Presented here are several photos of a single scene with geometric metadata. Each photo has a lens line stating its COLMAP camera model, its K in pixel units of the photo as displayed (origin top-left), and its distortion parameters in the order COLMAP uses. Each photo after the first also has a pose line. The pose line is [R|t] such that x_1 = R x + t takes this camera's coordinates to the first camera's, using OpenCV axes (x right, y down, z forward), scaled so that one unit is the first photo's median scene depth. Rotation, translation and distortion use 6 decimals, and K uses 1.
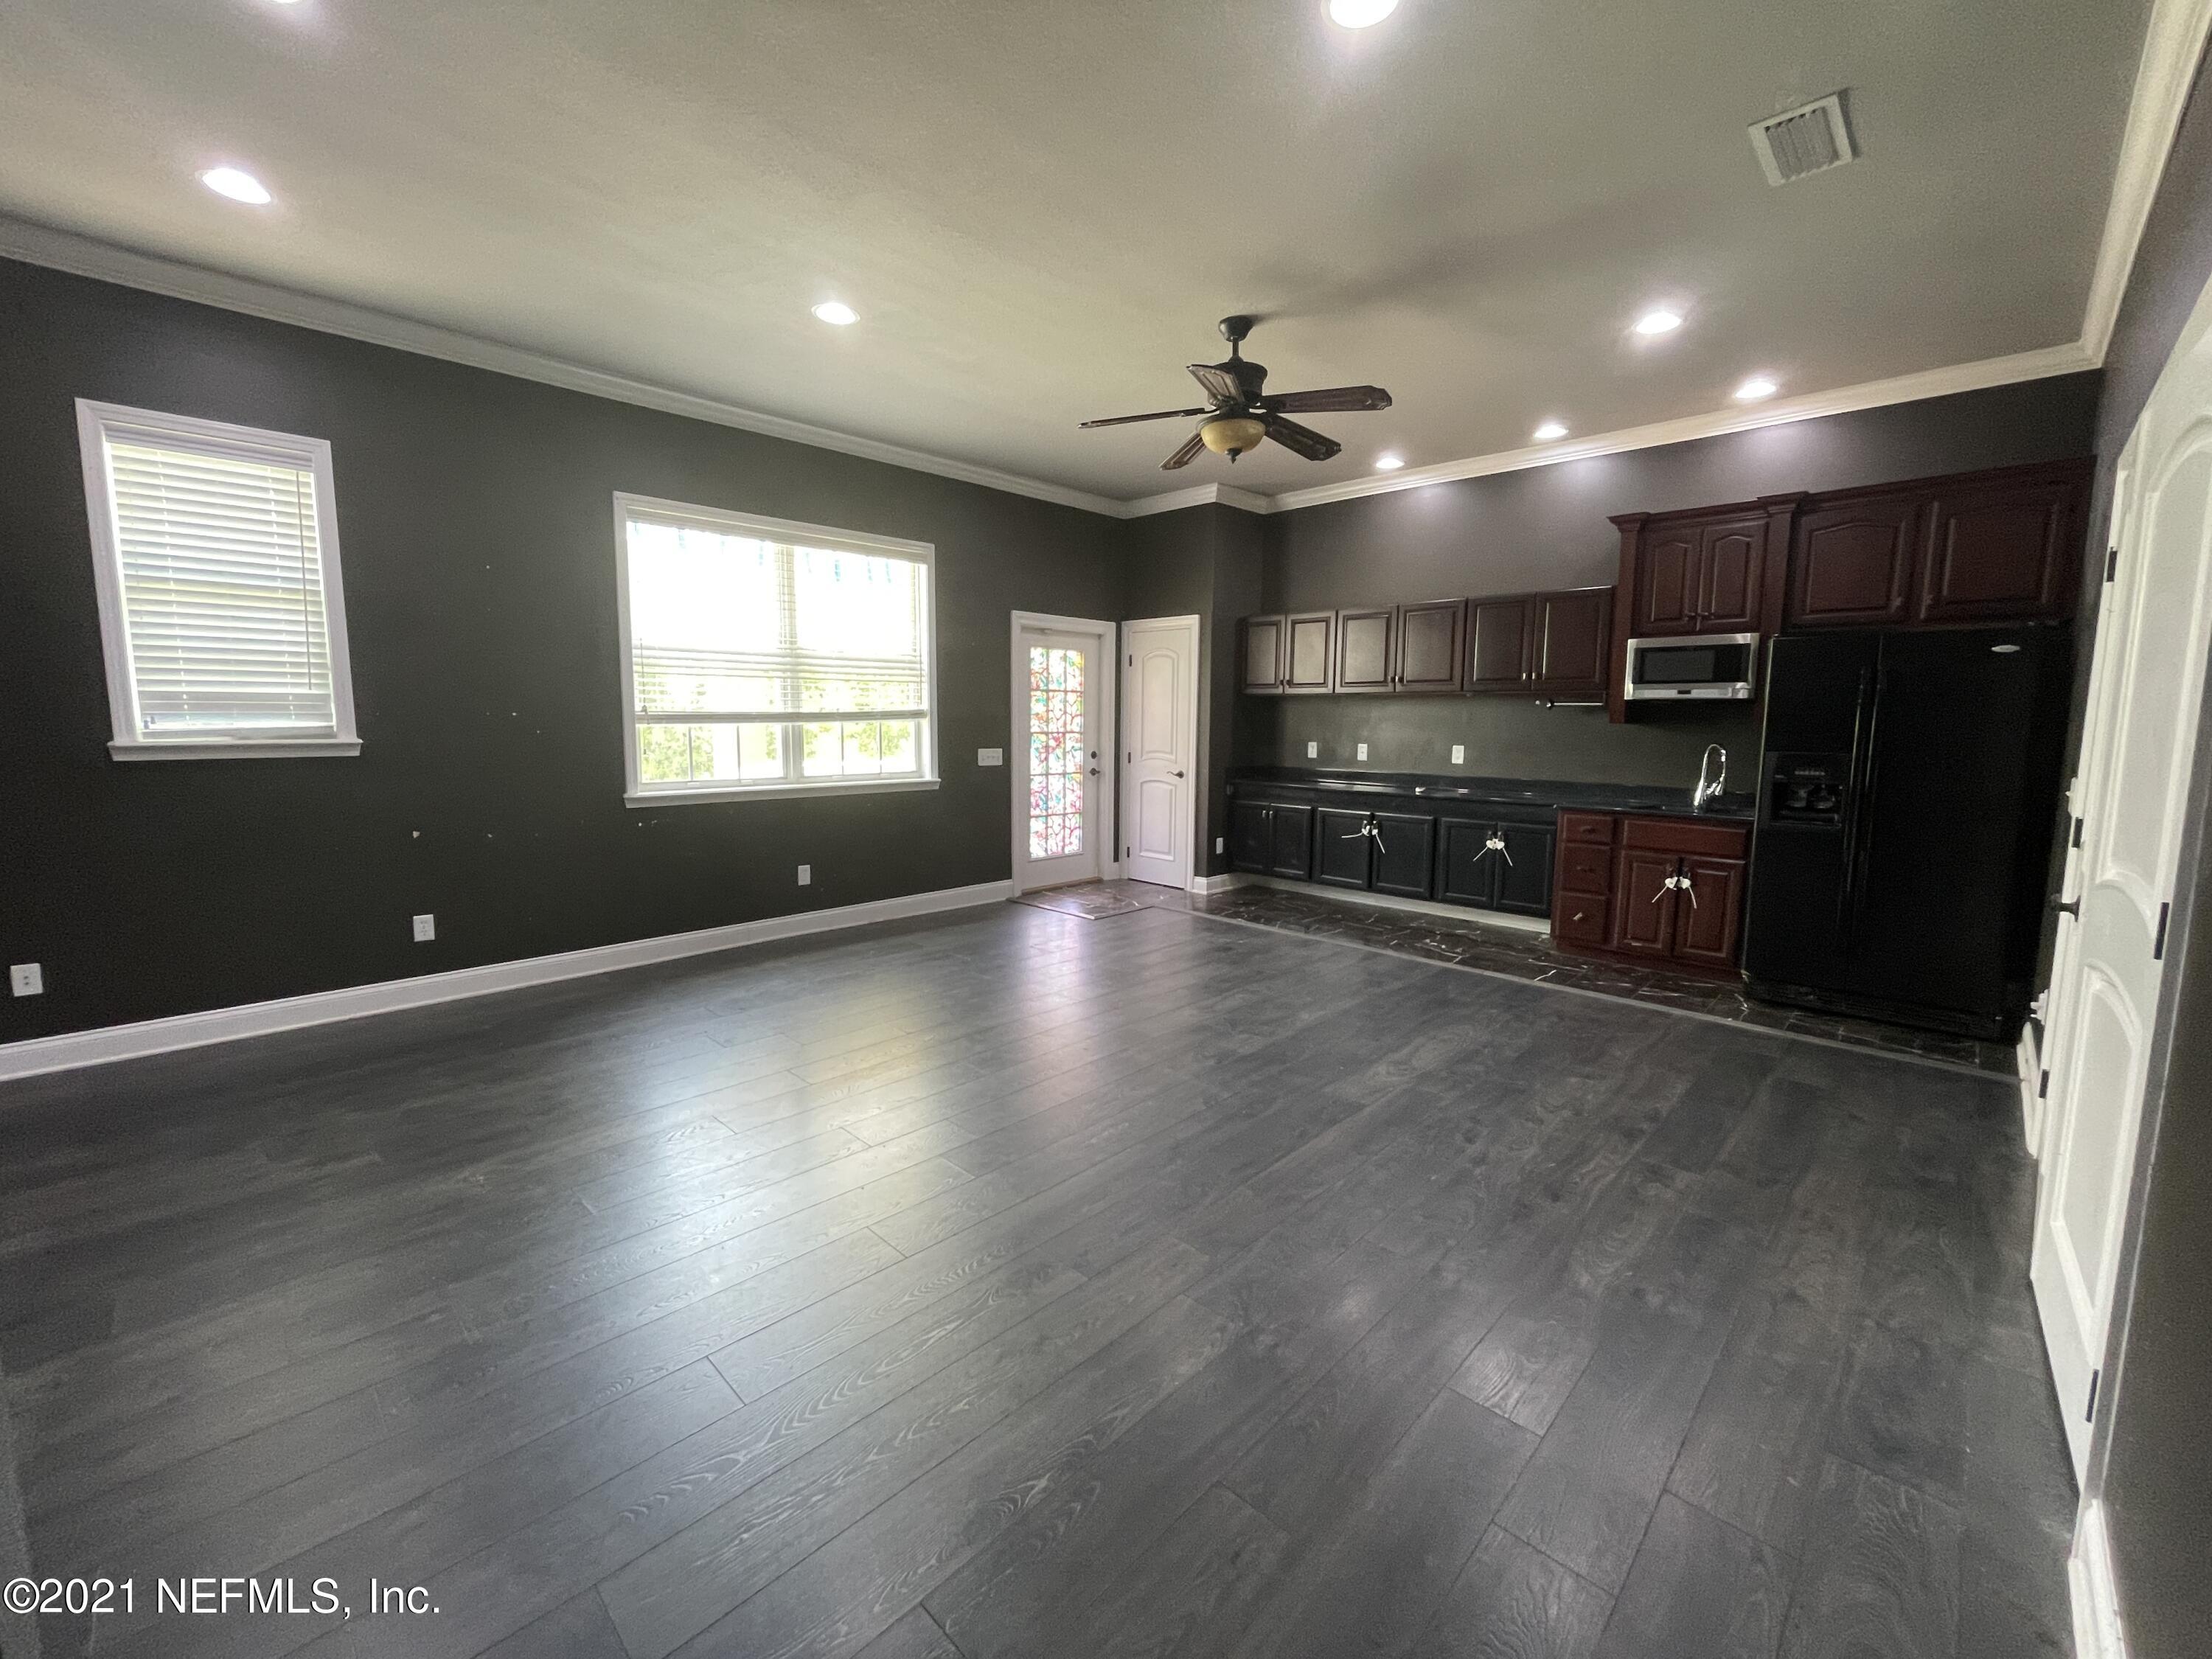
lens RADIAL K [[901.9, 0, 1103.2], [0, 901.9, 819.6], [0, 0, 1]] dist [0.001624, -0.000040]
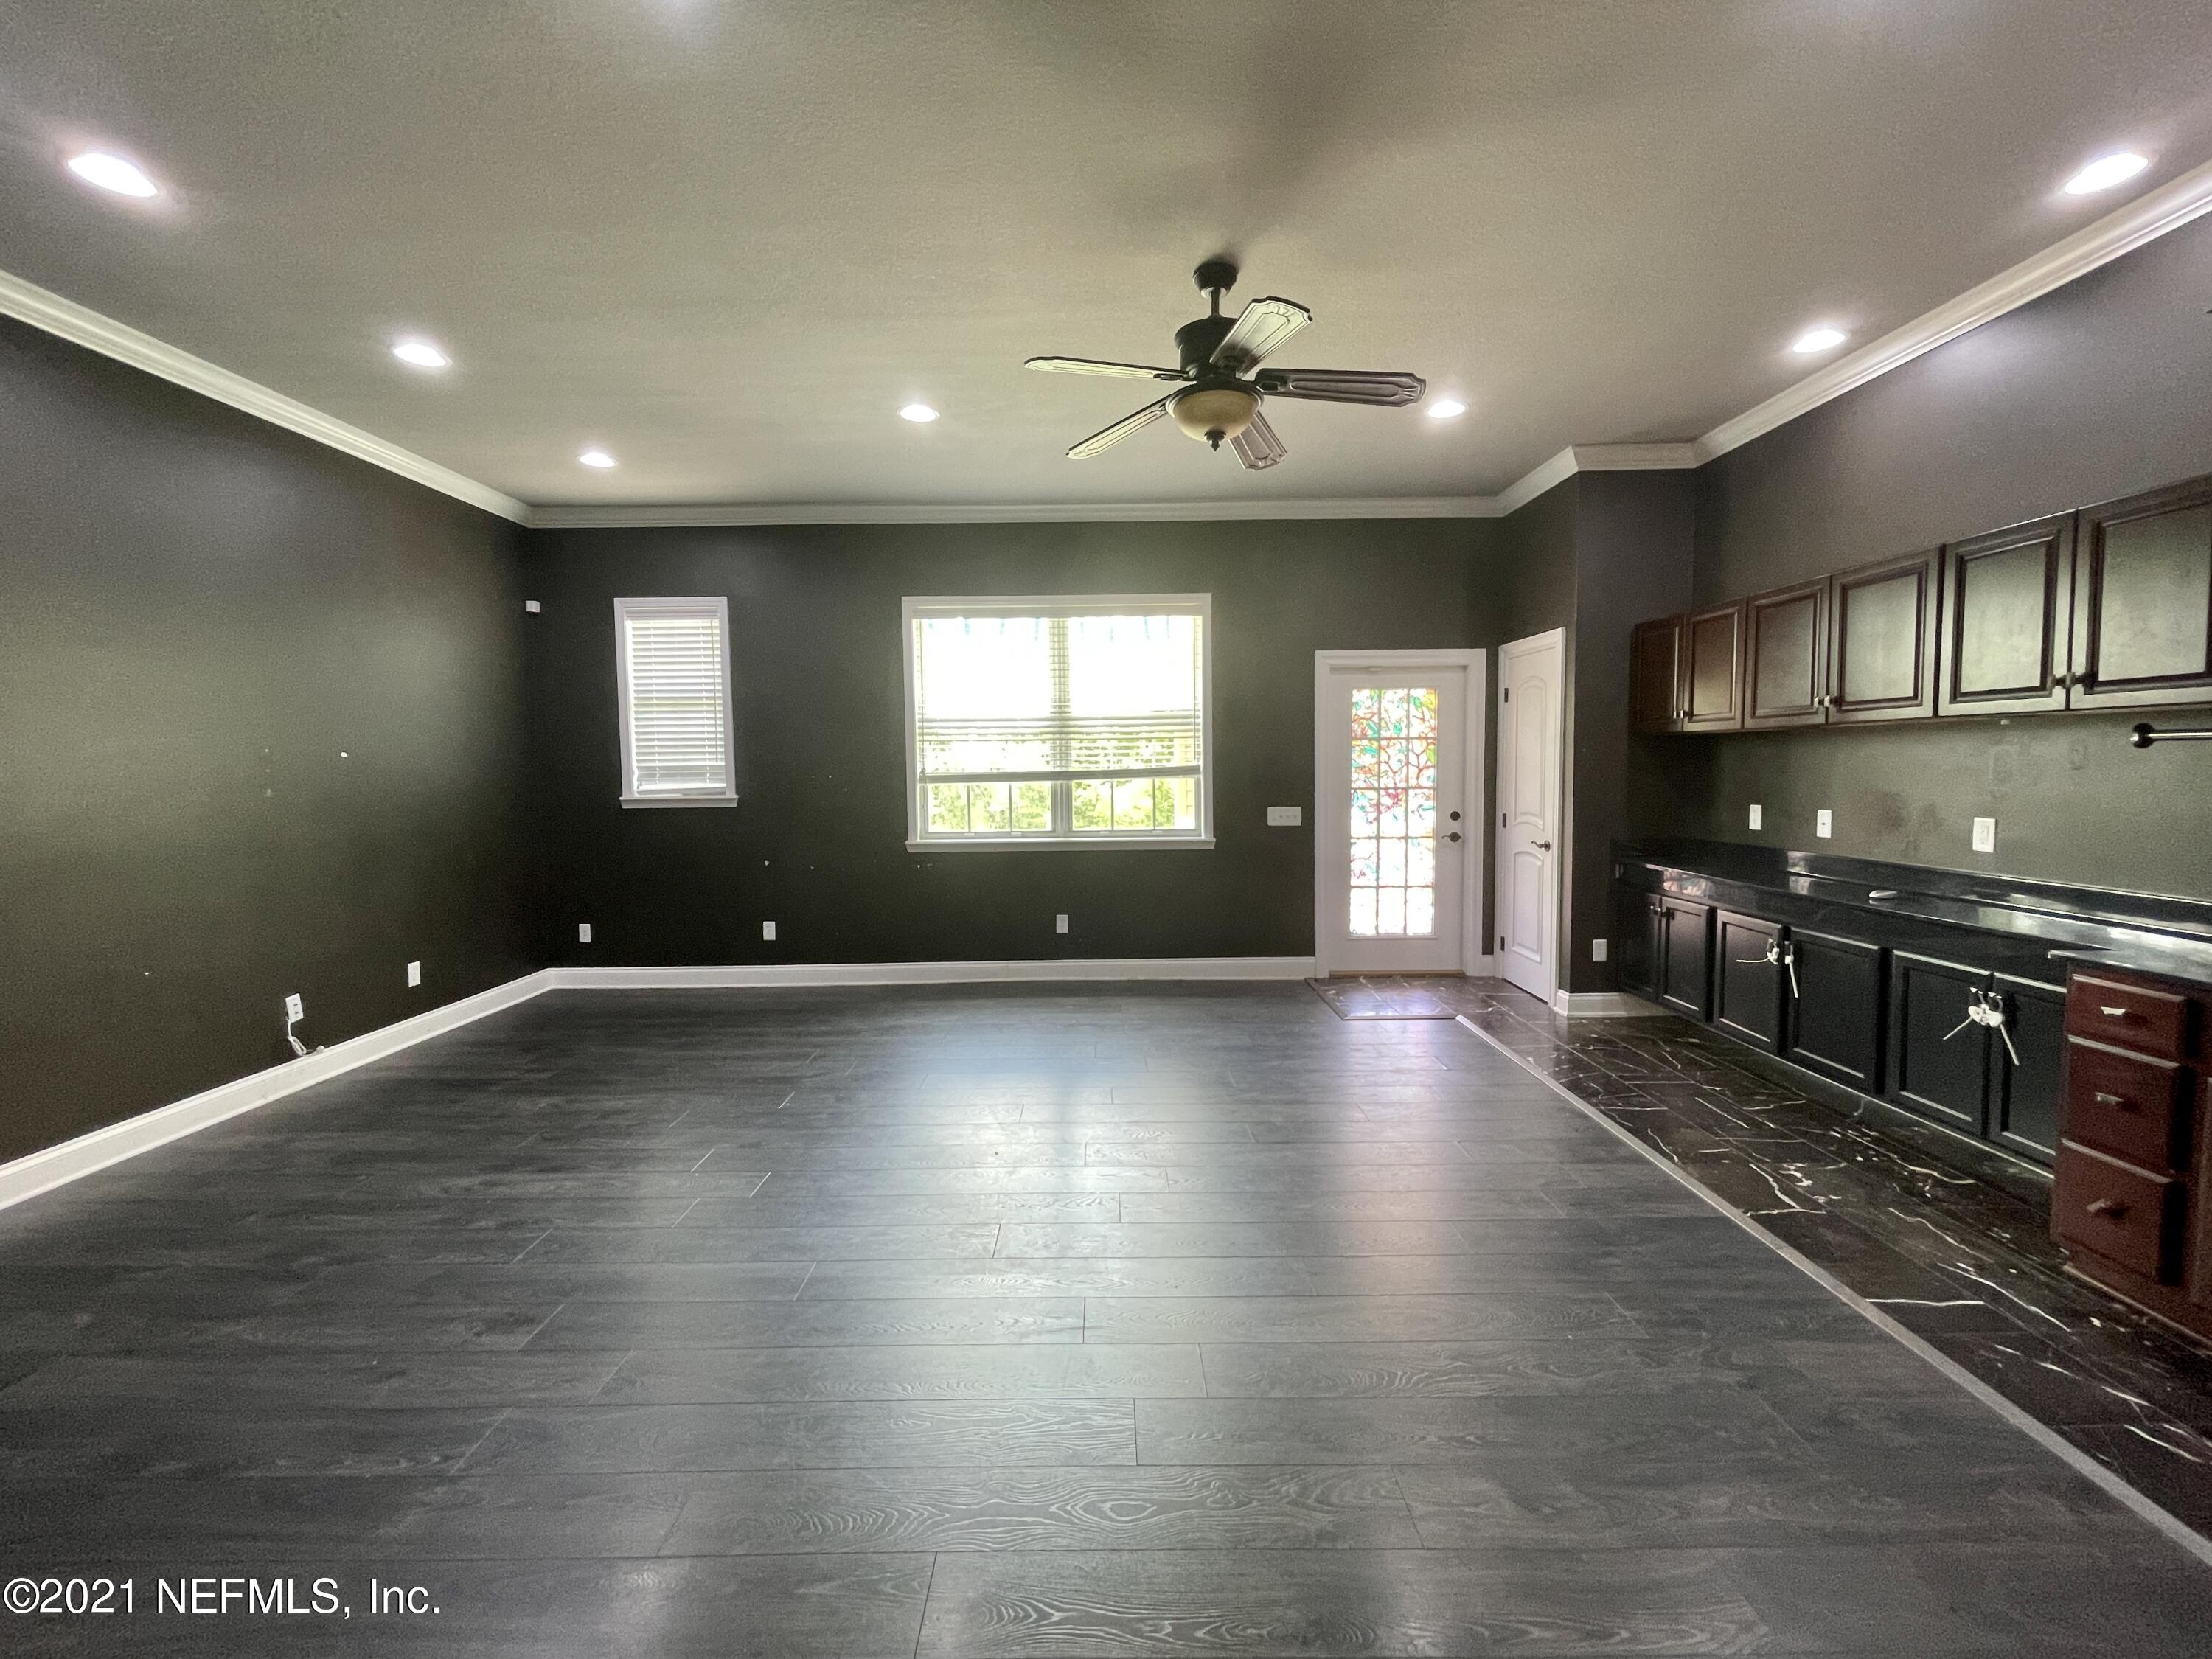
lens RADIAL K [[901.9, 0, 1103.2], [0, 901.9, 819.6], [0, 0, 1]] dist [0.001624, -0.000040]
pose [[0.698034, 0.028119, -0.715513, 0.385675], [-0.064946, 0.997596, -0.024155, -0.032519], [0.713114, 0.063331, 0.698182, 0.247275]]
